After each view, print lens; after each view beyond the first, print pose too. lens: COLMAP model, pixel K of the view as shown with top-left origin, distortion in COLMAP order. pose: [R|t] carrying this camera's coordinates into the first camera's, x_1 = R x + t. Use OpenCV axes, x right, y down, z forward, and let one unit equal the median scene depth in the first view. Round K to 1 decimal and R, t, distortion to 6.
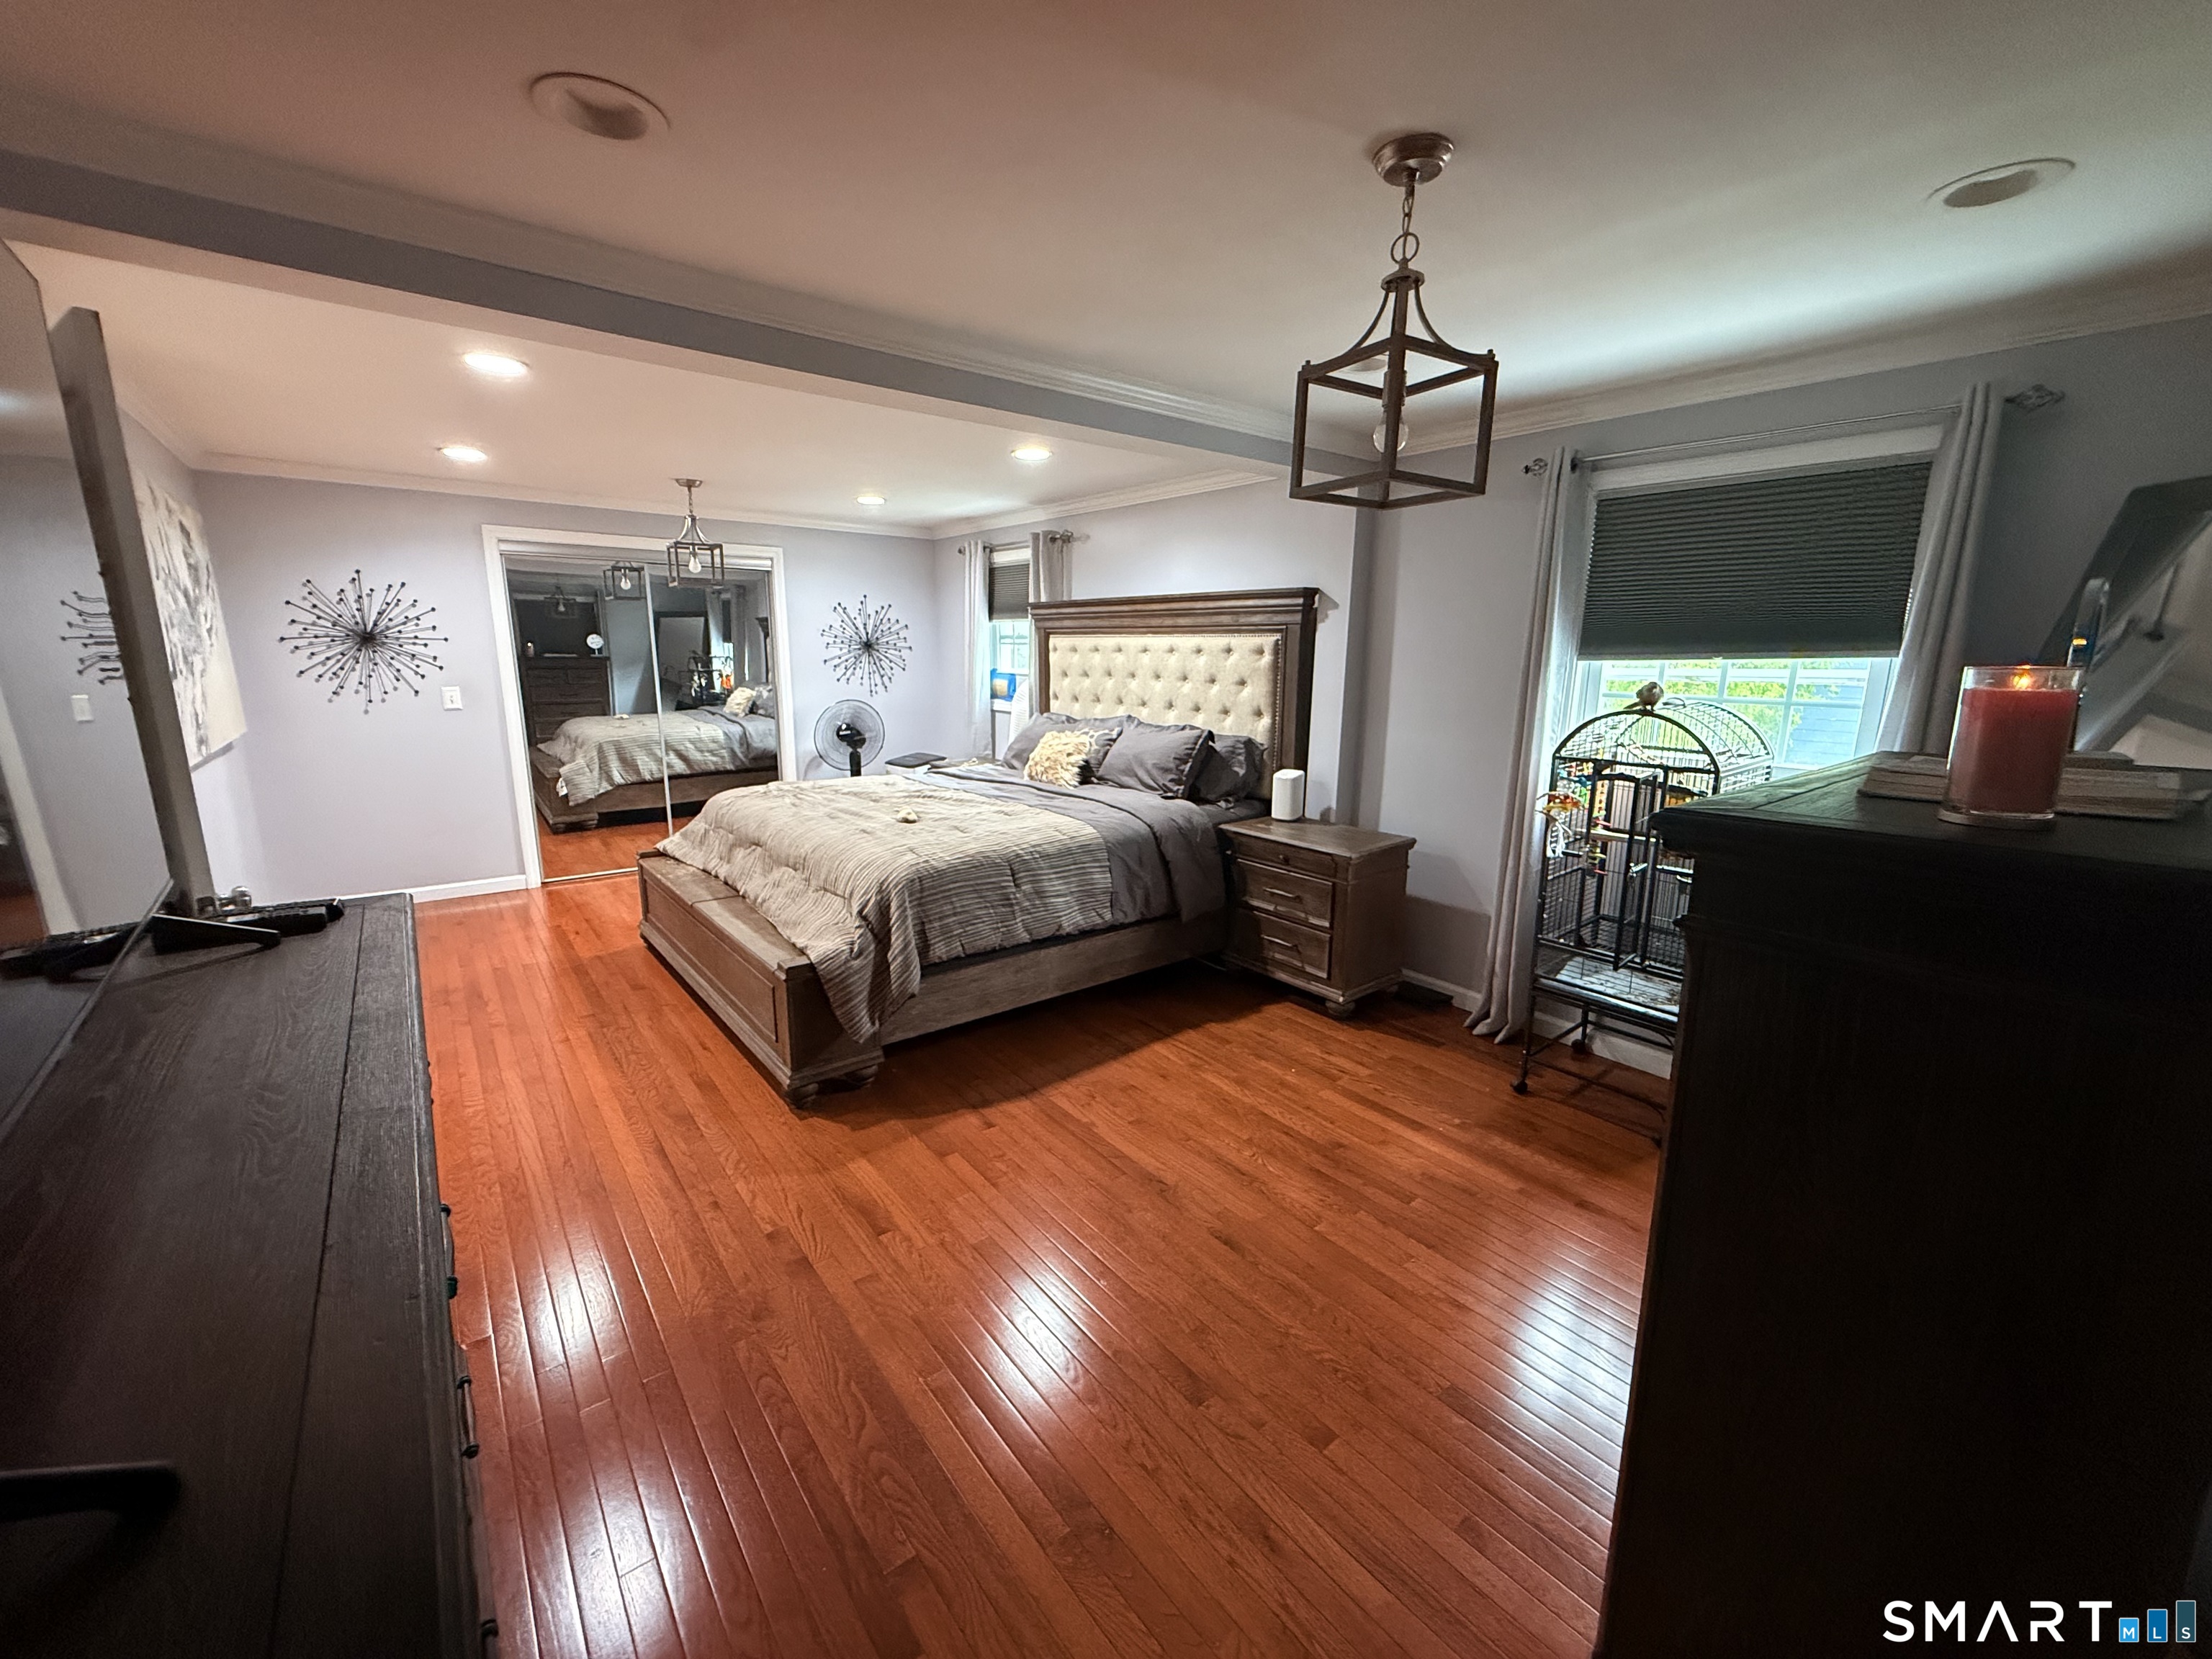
lens RADIAL K [[880.9, 0, 1100.0], [0, 880.9, 830.9], [0, 0, 1]] dist [-0.001299, 0.001116]
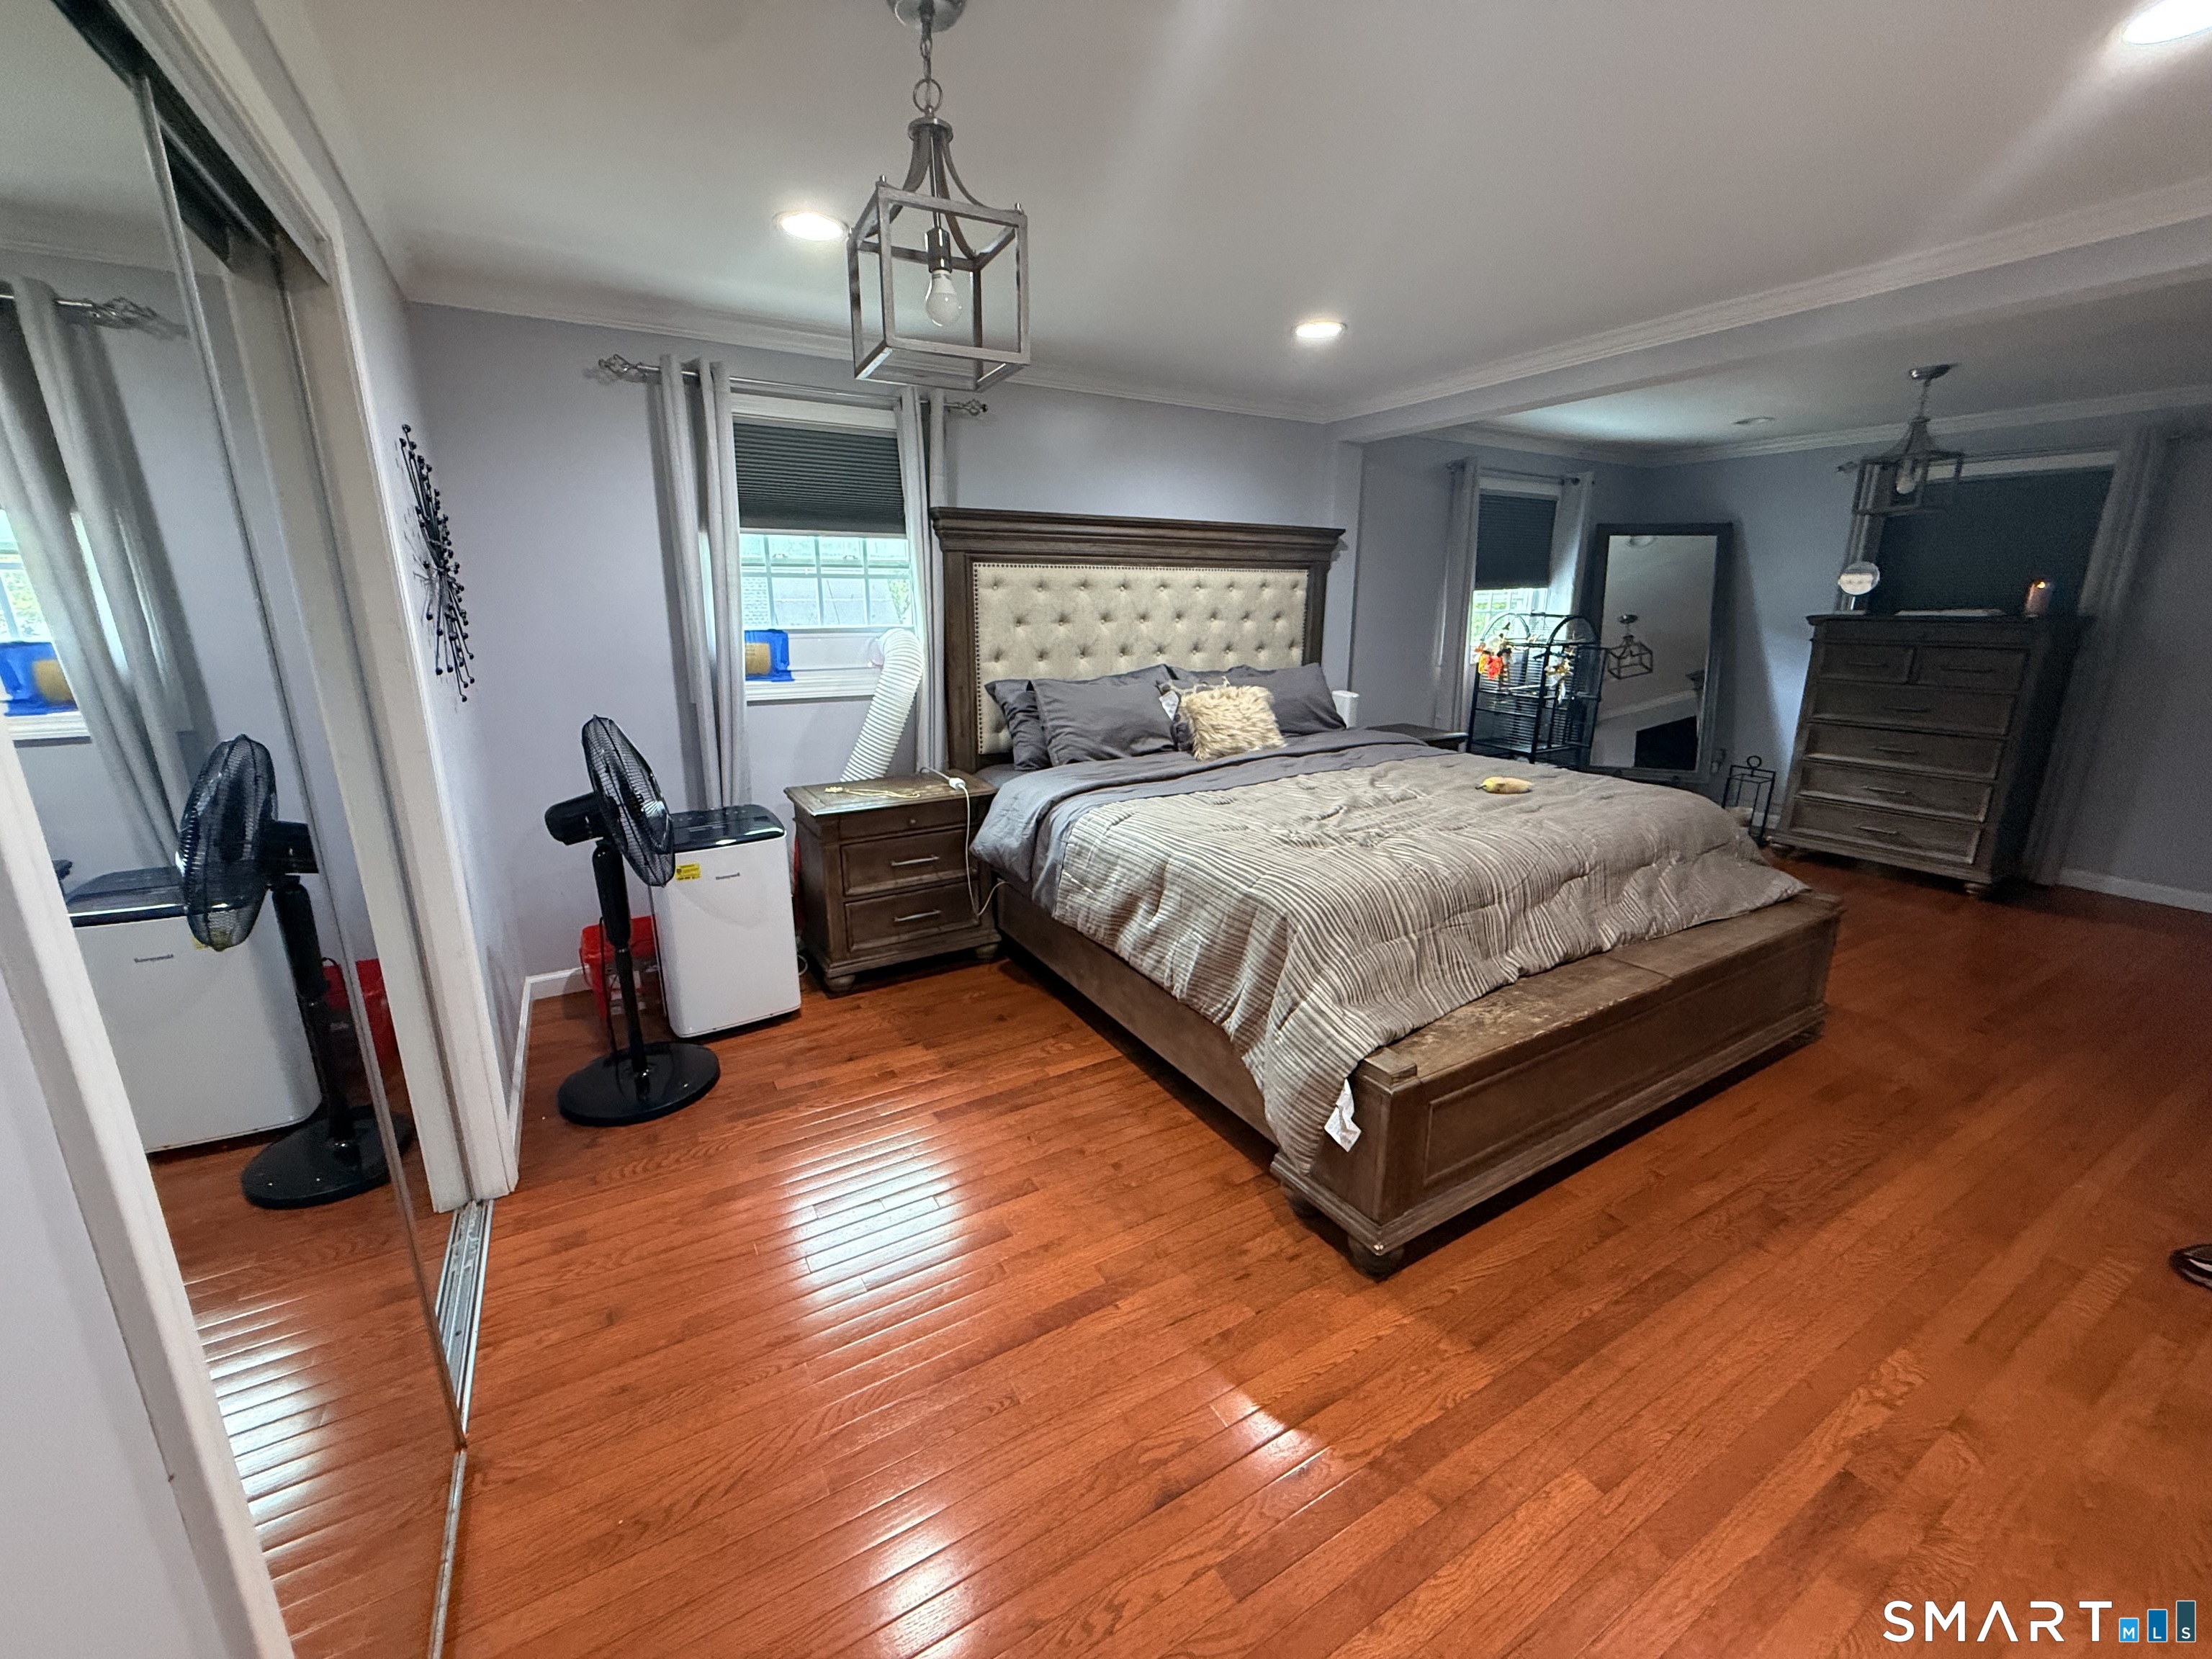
lens RADIAL K [[880.9, 0, 1099.4], [0, 880.9, 822.0], [0, 0, 1]] dist [-0.001299, 0.001116]
pose [[0.129748, -0.255731, 0.958002, -0.882842], [0.203180, 0.952524, 0.226751, -0.206624], [-0.970507, 0.165226, 0.175548, 1.015983]]
